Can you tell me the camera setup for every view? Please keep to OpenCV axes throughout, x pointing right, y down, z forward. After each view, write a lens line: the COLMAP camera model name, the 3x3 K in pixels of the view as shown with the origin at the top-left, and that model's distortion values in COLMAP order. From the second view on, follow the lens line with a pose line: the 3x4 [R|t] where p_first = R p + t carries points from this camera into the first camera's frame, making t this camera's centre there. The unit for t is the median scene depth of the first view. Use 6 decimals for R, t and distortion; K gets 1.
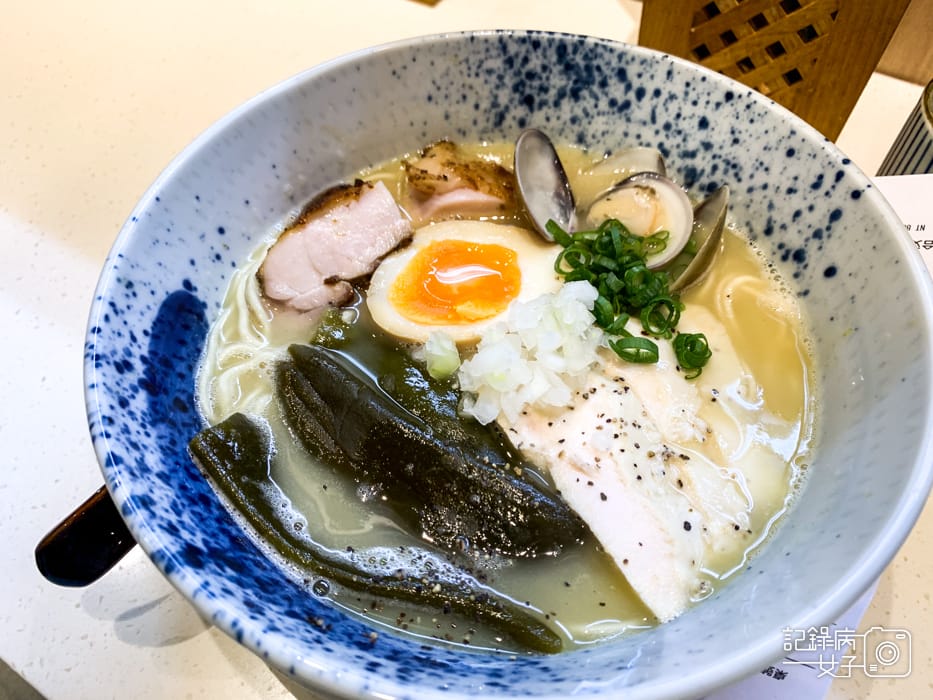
lens RADIAL K [[711.6, 0, 464.8], [0, 711.6, 330.8], [0, 0, 1]] dist [-0.002608, -0.005272]
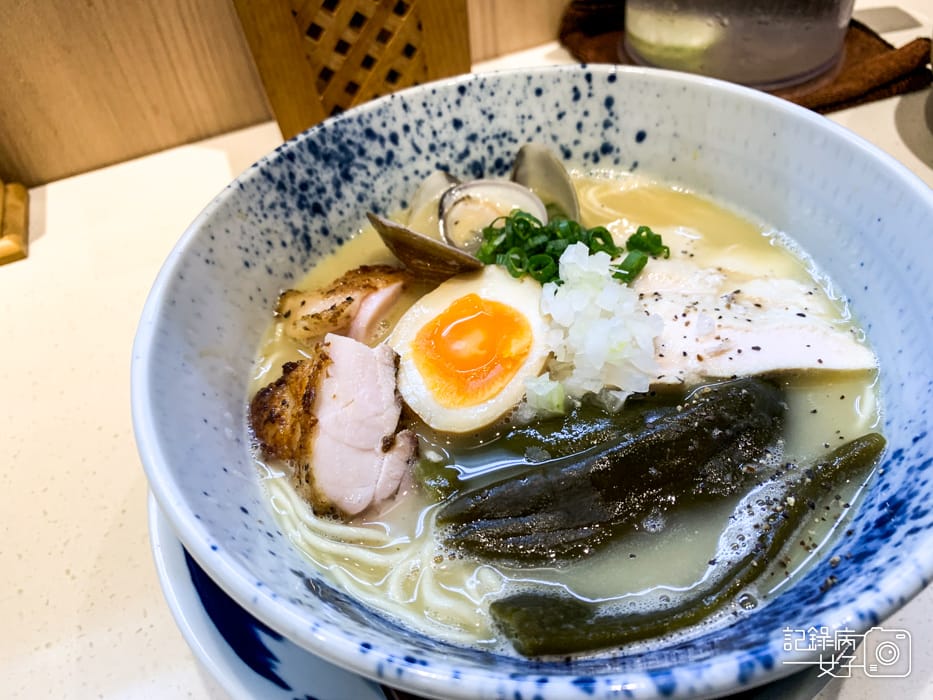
lens RADIAL K [[710.8, 0, 466.5], [0, 710.8, 350.0], [0, 0, 1]] dist [-0.005697, 0.009026]
pose [[0.544366, -0.649797, 0.530499, -0.463473], [0.735623, 0.673725, 0.070380, -0.123395], [-0.403143, 0.351934, 0.844759, 0.191906]]
